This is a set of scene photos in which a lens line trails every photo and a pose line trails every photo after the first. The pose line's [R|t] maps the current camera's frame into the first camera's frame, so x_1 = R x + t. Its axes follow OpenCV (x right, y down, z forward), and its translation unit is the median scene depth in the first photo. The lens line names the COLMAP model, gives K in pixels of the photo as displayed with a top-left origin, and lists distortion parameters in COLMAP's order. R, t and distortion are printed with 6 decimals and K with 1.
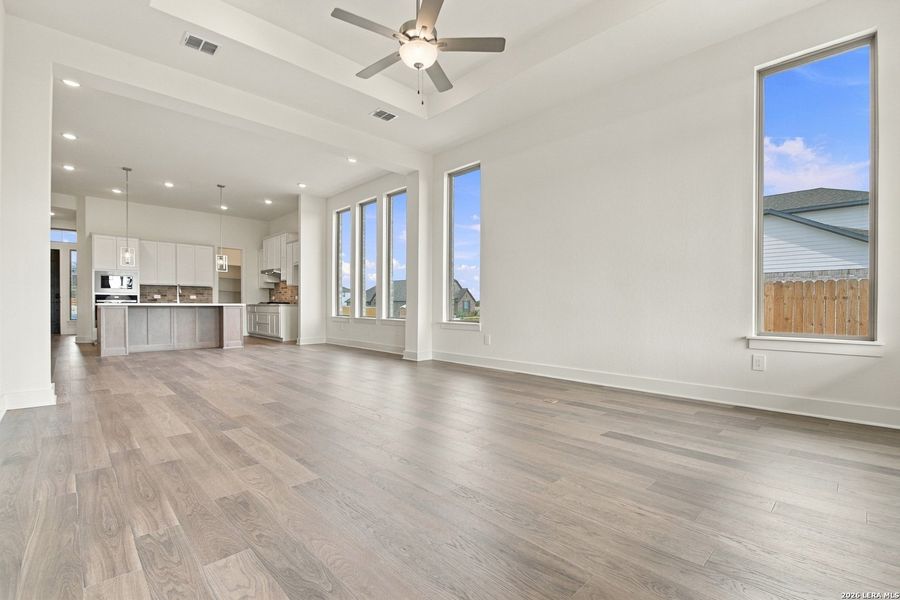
lens RADIAL K [[393.5, 0, 450.8], [0, 393.5, 305.1], [0, 0, 1]] dist [-0.033037, -0.000743]
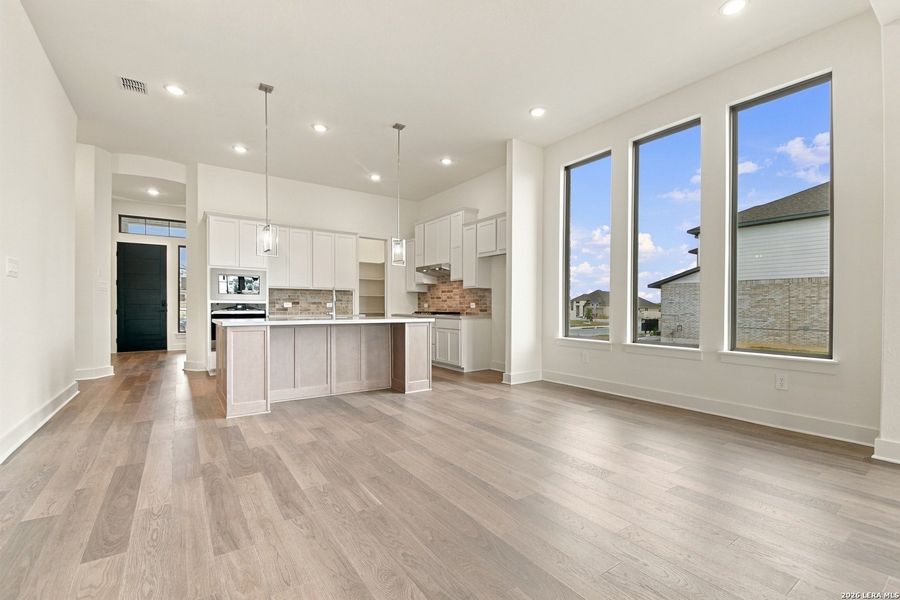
lens RADIAL K [[393.5, 0, 450.5], [0, 393.5, 306.0], [0, 0, 1]] dist [-0.033037, -0.000743]
pose [[0.984695, 0.001410, -0.174279, -0.369997], [-0.002081, 0.999991, -0.003665, -0.019305], [0.174272, 0.003971, 0.984690, 0.373114]]
